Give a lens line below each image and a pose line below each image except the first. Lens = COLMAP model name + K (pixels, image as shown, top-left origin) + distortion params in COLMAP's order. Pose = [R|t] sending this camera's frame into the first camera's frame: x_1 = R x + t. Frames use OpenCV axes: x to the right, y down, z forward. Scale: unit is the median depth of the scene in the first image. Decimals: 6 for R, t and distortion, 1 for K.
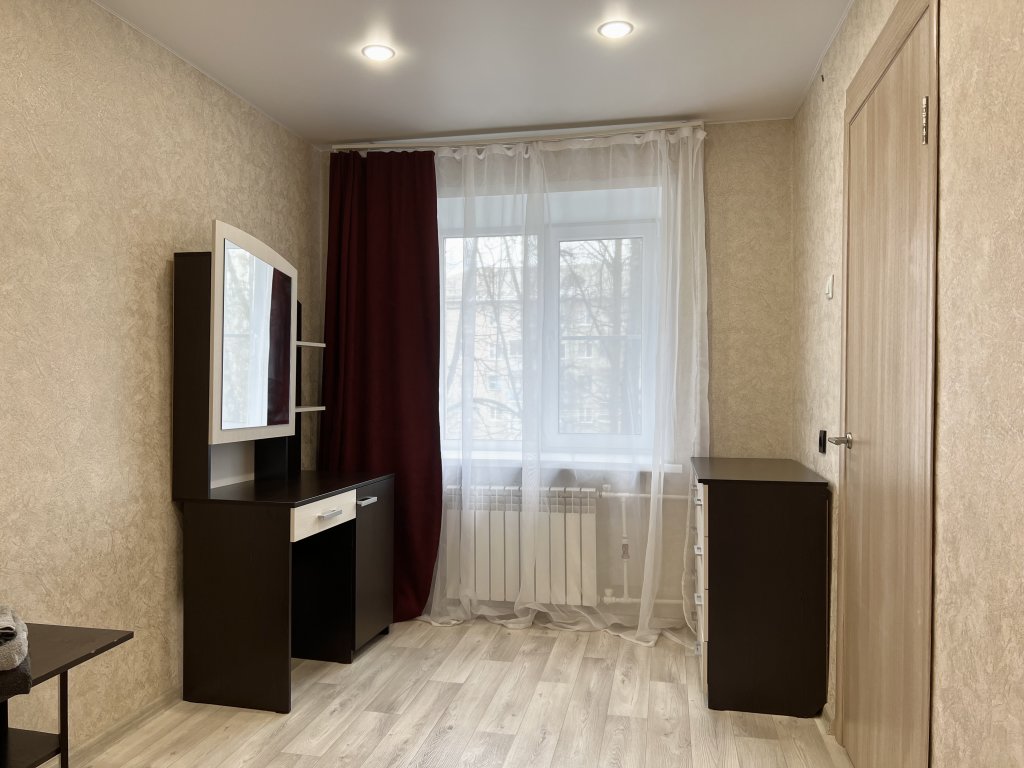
lens RADIAL K [[768.1, 0, 510.5], [0, 768.1, 385.1], [0, 0, 1]] dist [0.001364, -0.013528]
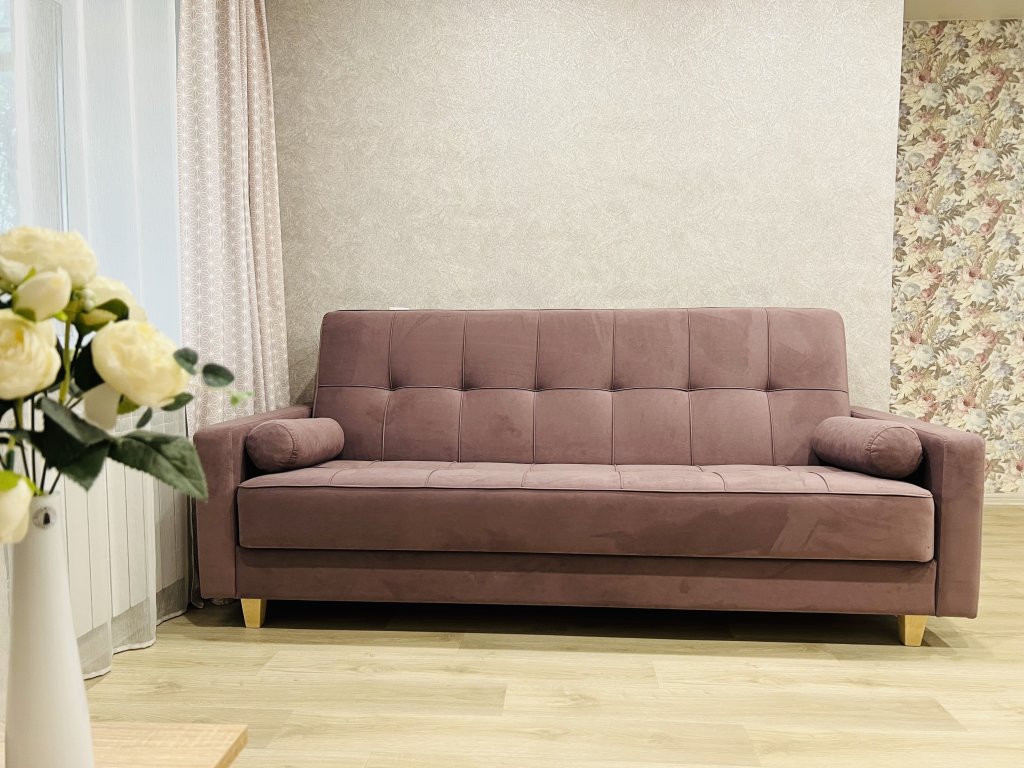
lens RADIAL K [[768.1, 0, 511.5], [0, 768.1, 383.4], [0, 0, 1]] dist [0.001364, -0.013528]
pose [[0.140208, 0.055002, -0.988593, 0.698469], [0.005532, 0.998397, 0.056332, 0.219753], [0.990107, -0.013367, 0.139679, 0.694986]]
